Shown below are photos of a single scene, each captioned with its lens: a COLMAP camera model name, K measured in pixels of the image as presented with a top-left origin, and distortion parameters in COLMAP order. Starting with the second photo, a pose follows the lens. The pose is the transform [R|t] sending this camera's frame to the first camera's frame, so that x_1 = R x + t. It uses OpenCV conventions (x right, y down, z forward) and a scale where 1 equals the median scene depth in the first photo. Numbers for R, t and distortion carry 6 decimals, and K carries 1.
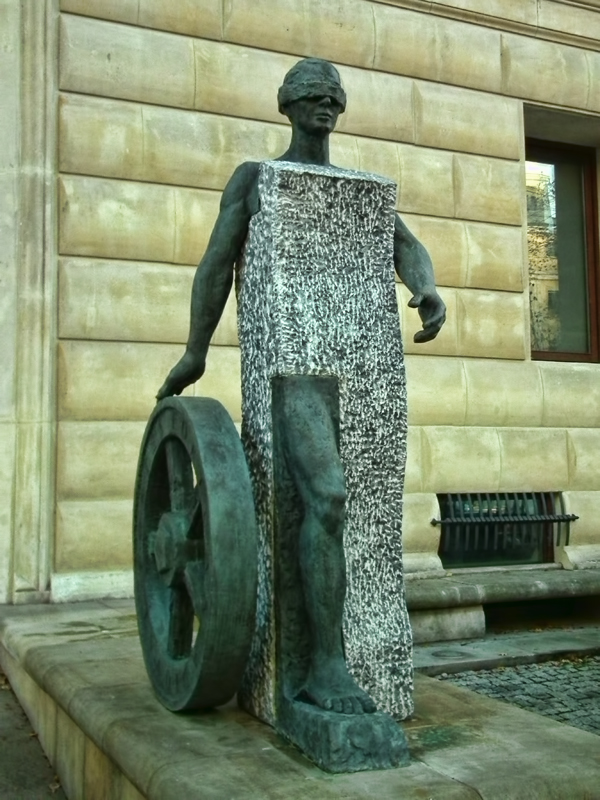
lens RADIAL K [[1213.2, 0, 300.0], [0, 1213.2, 400.0], [0, 0, 1]] dist [0.083692, -0.088282]
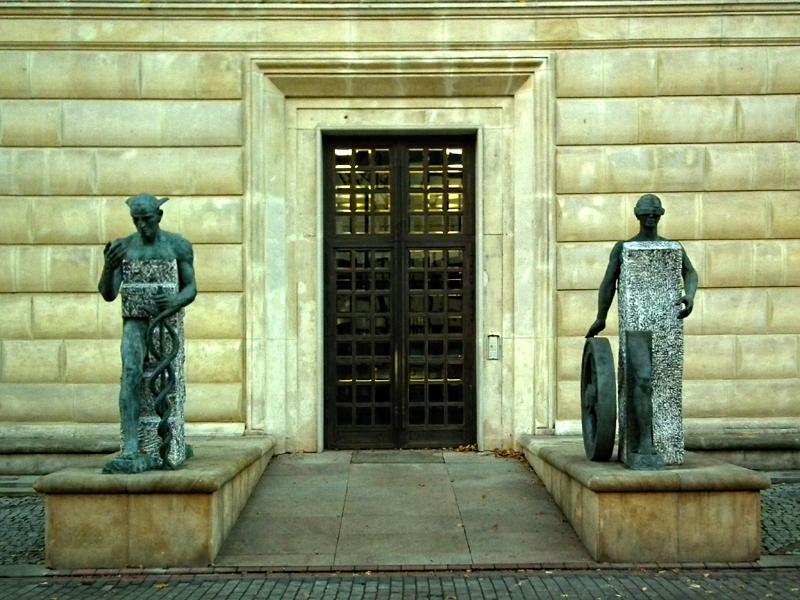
lens RADIAL K [[953.2, 0, 400.0], [0, 953.2, 300.0], [0, 0, 1]] dist [0.004020, -0.021489]
pose [[0.929622, -0.023465, -0.367767, 0.103559], [0.021856, 0.999725, -0.008540, -0.029444], [0.367866, -0.000099, 0.929879, -0.394483]]
